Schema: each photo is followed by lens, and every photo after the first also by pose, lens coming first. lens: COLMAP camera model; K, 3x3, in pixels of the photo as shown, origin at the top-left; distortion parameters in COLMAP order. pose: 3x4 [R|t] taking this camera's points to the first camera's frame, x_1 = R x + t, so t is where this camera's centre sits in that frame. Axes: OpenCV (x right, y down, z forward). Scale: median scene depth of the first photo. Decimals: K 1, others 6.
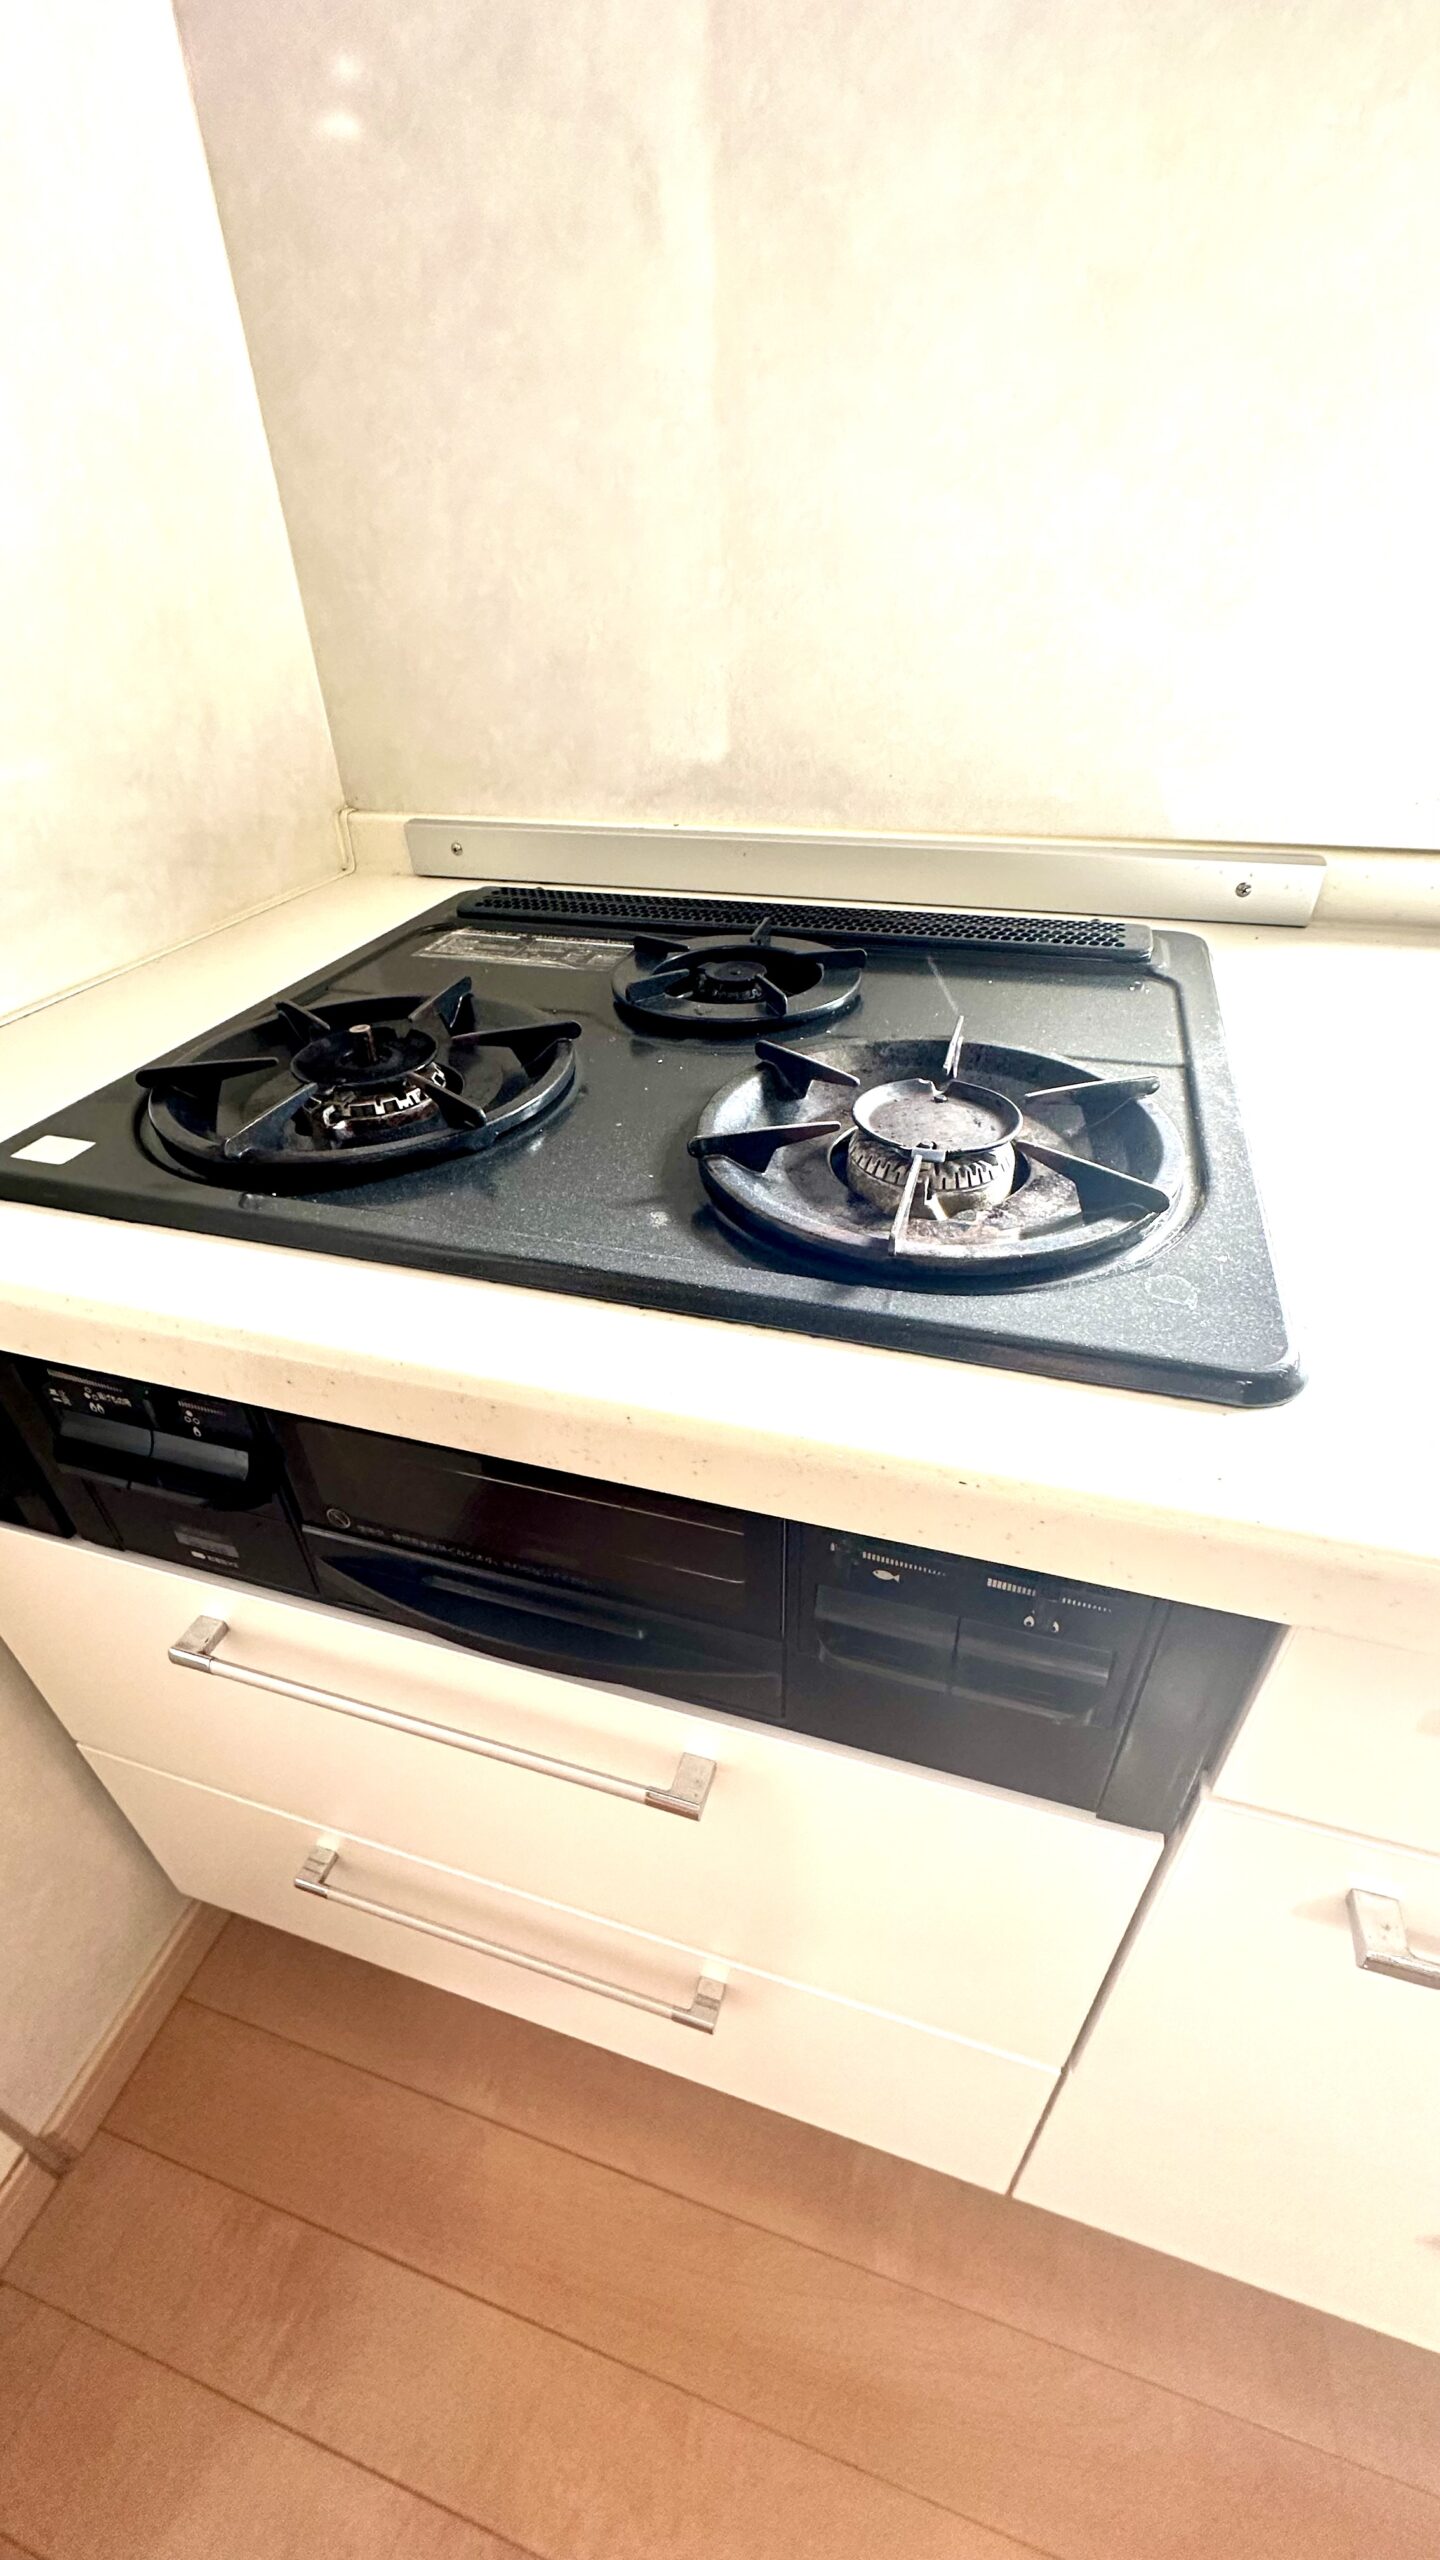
lens RADIAL K [[1013.0, 0, 728.6], [0, 1013.0, 1279.7], [0, 0, 1]] dist [-0.003345, 0.000512]
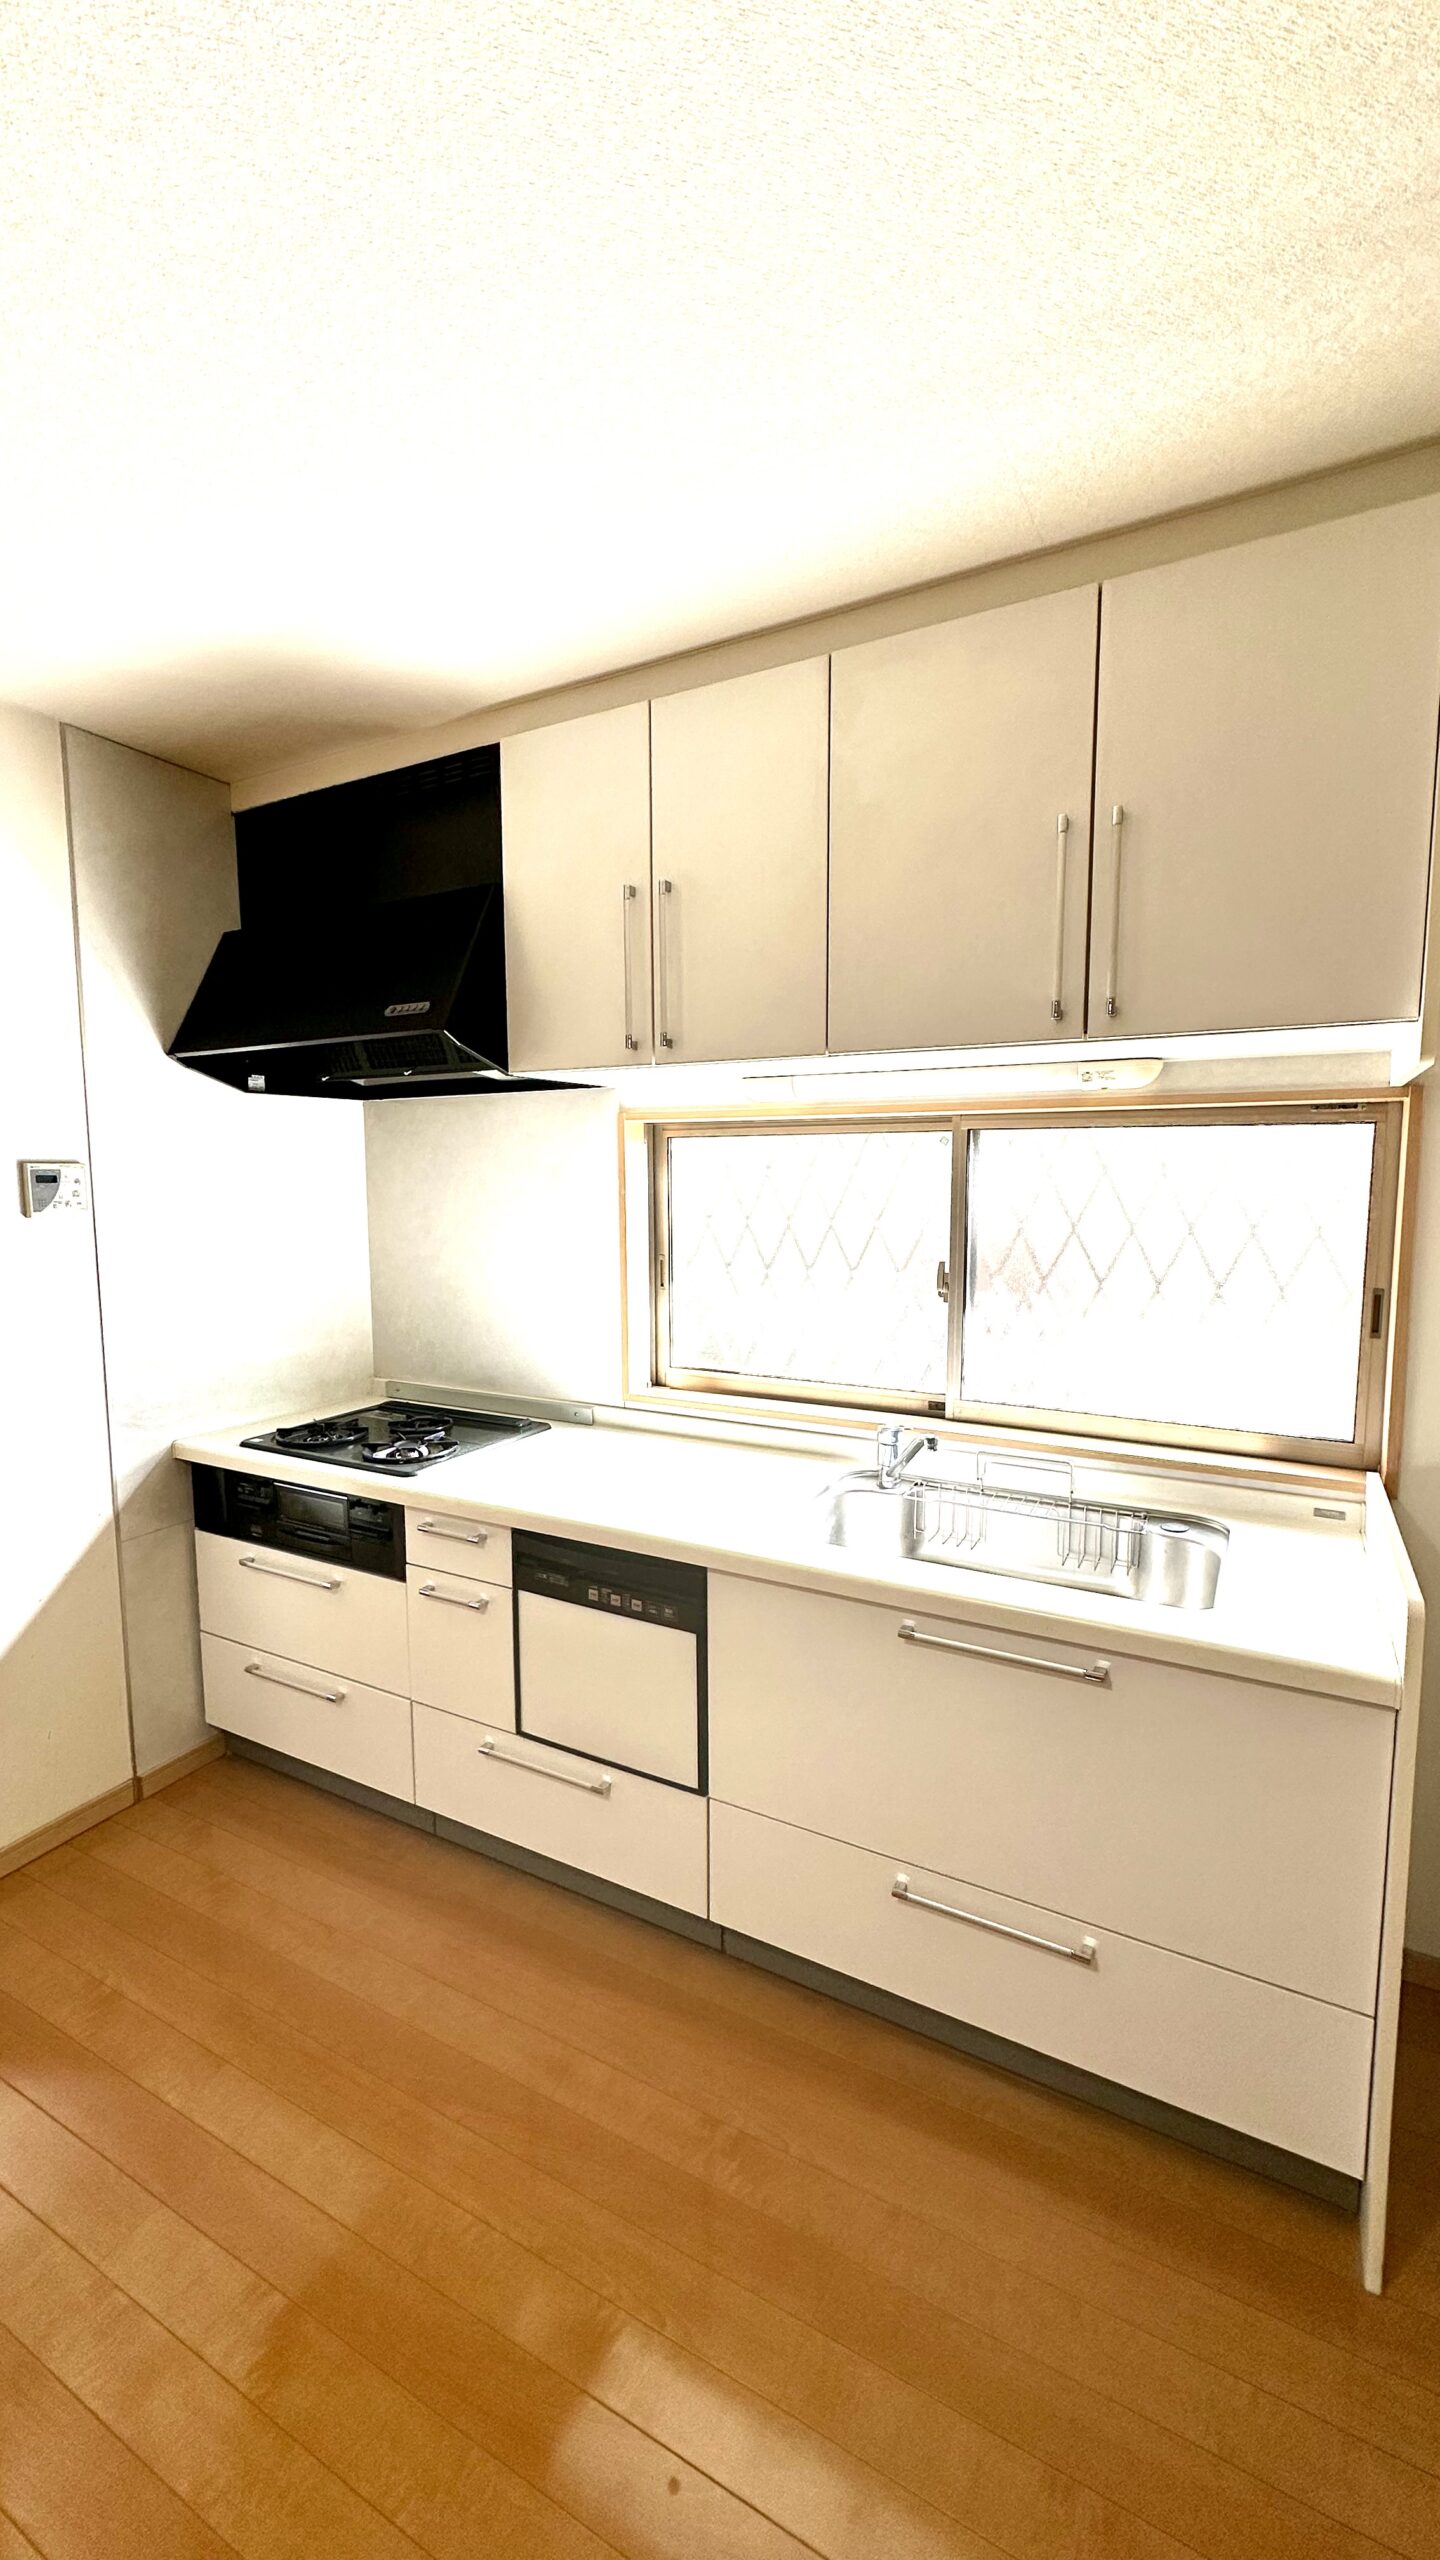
lens RADIAL K [[1013.0, 0, 724.9], [0, 1013.0, 1288.7], [0, 0, 1]] dist [-0.003345, 0.000512]
pose [[0.980167, 0.040027, -0.194087, 1.752768], [-0.128742, 0.873182, -0.470085, 0.871861], [0.150657, 0.485749, 0.861017, -2.291064]]
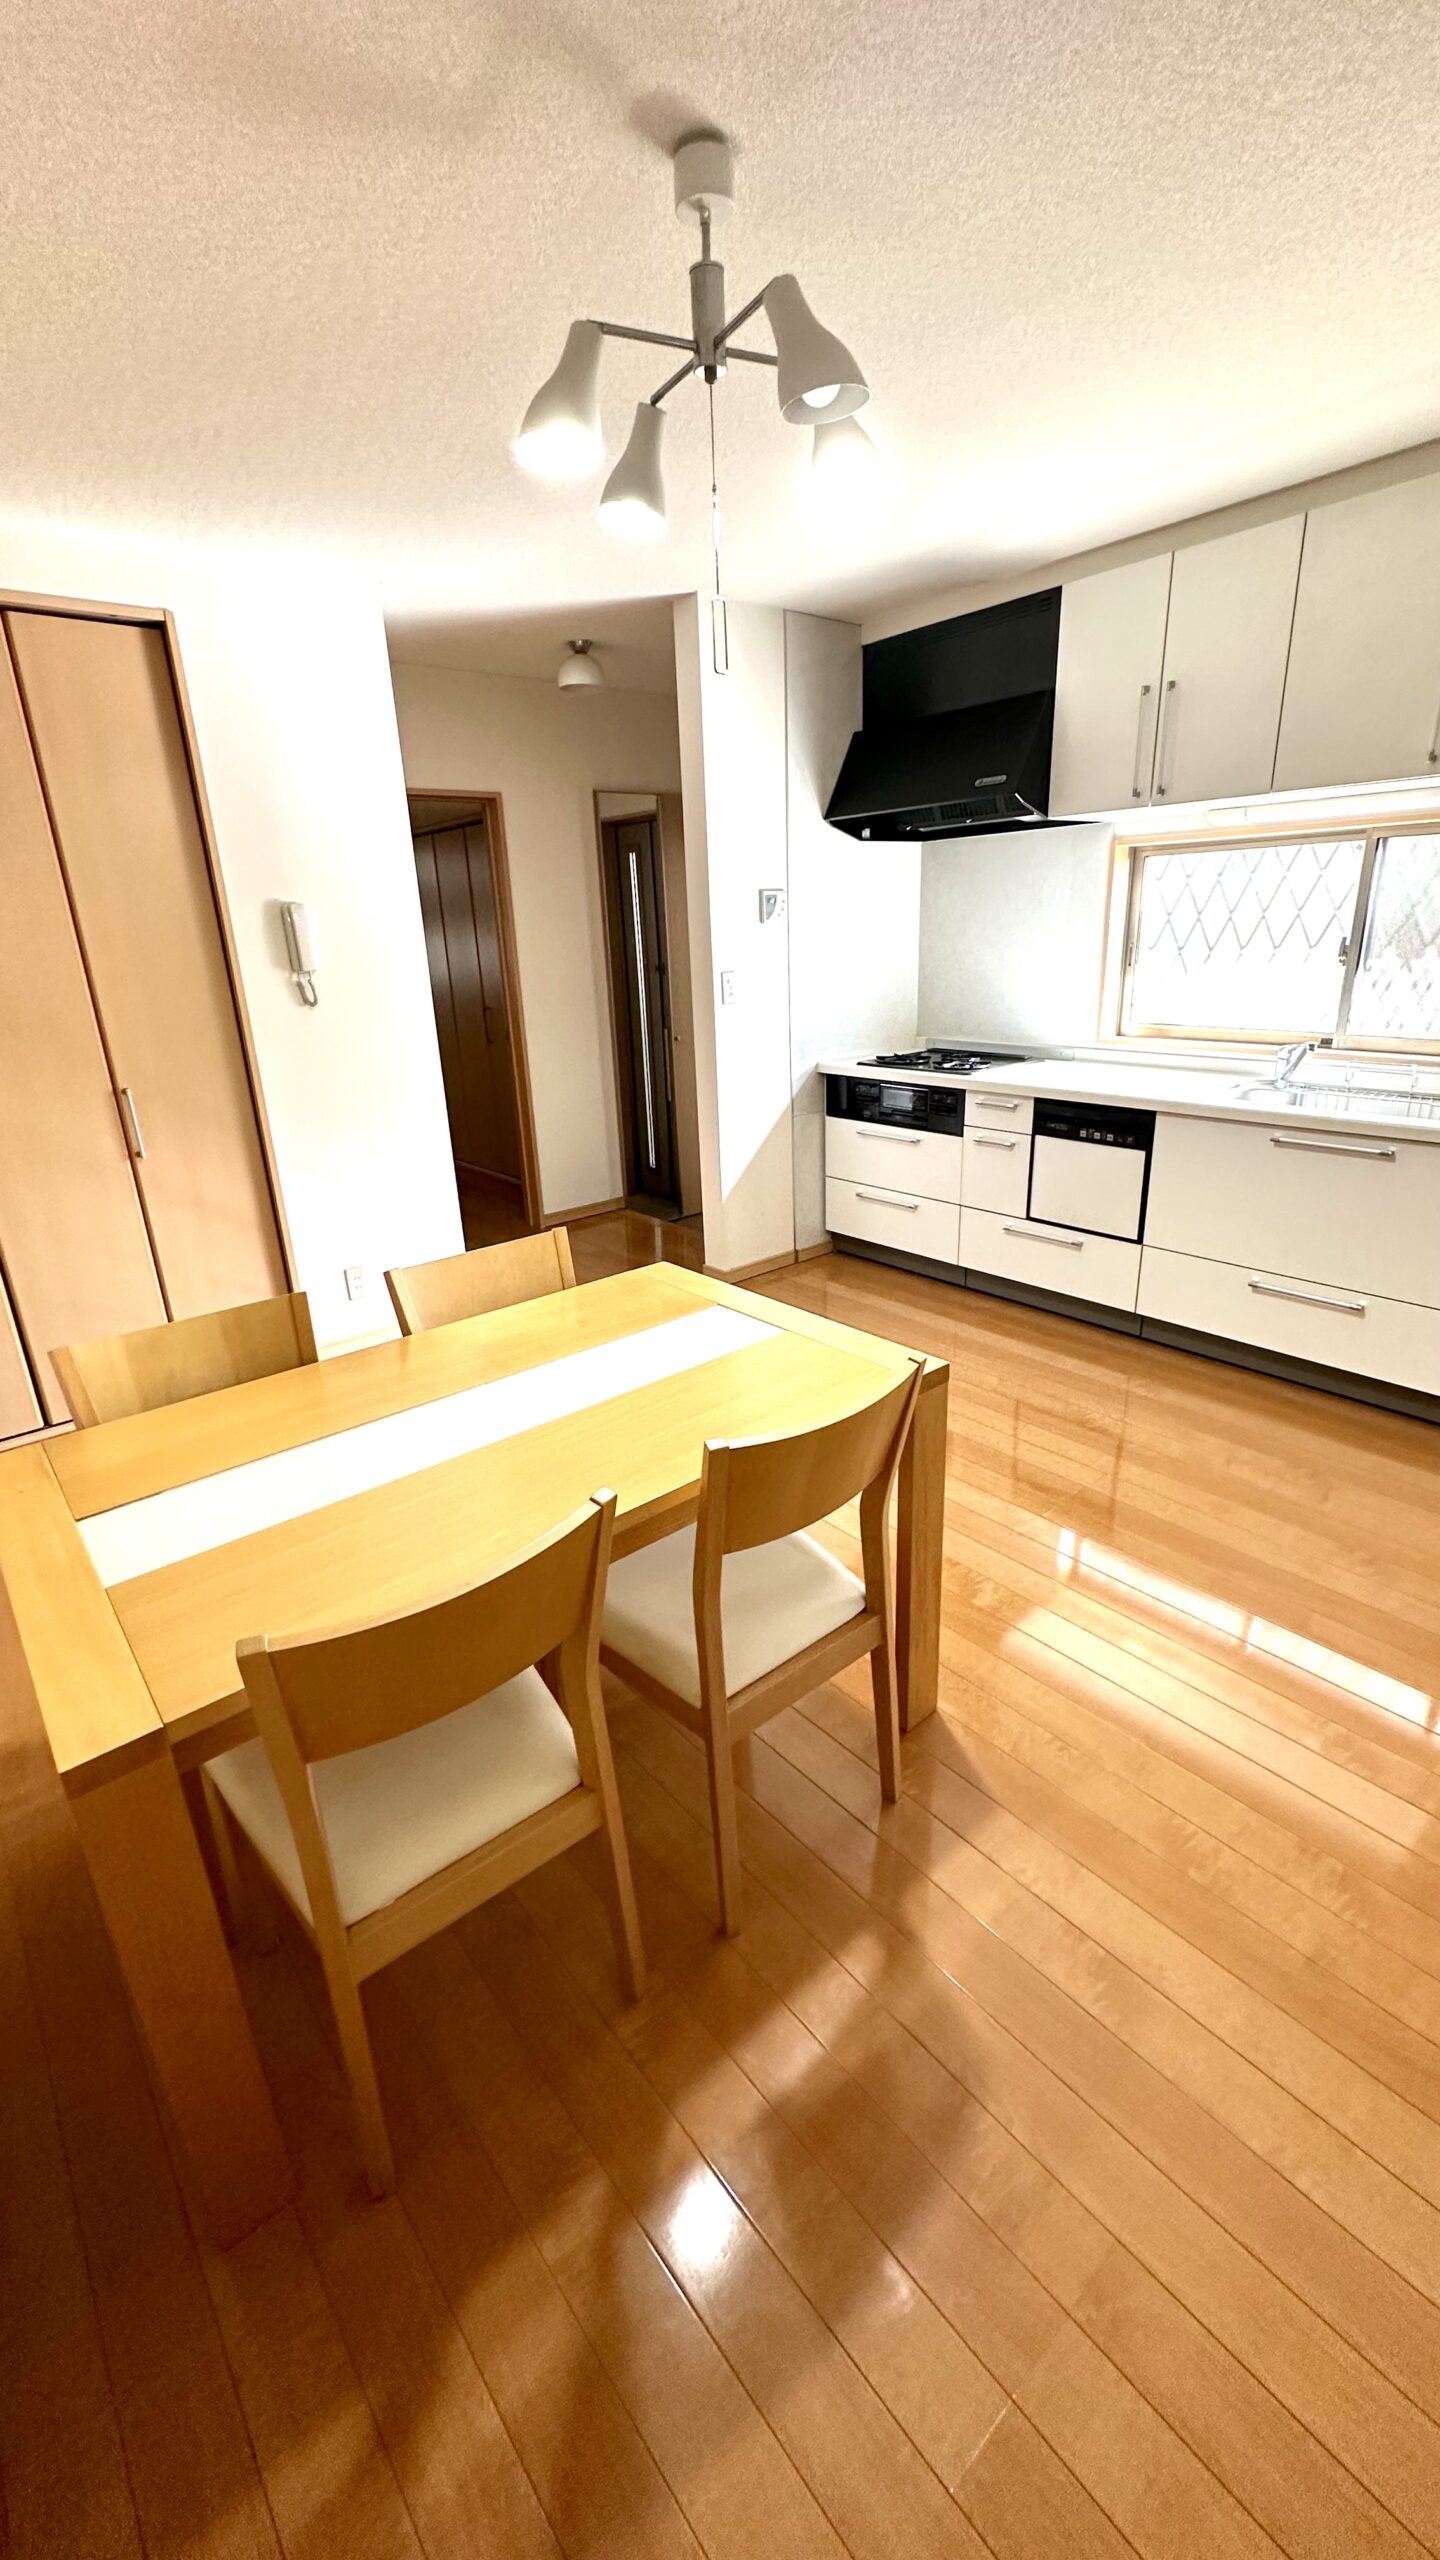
lens RADIAL K [[1013.0, 0, 729.2], [0, 1013.0, 1281.3], [0, 0, 1]] dist [-0.003345, 0.000512]
pose [[0.838813, 0.172315, -0.516431, 2.100115], [-0.300466, 0.937564, -0.175199, 2.338344], [0.453997, 0.302129, 0.838215, -4.156609]]
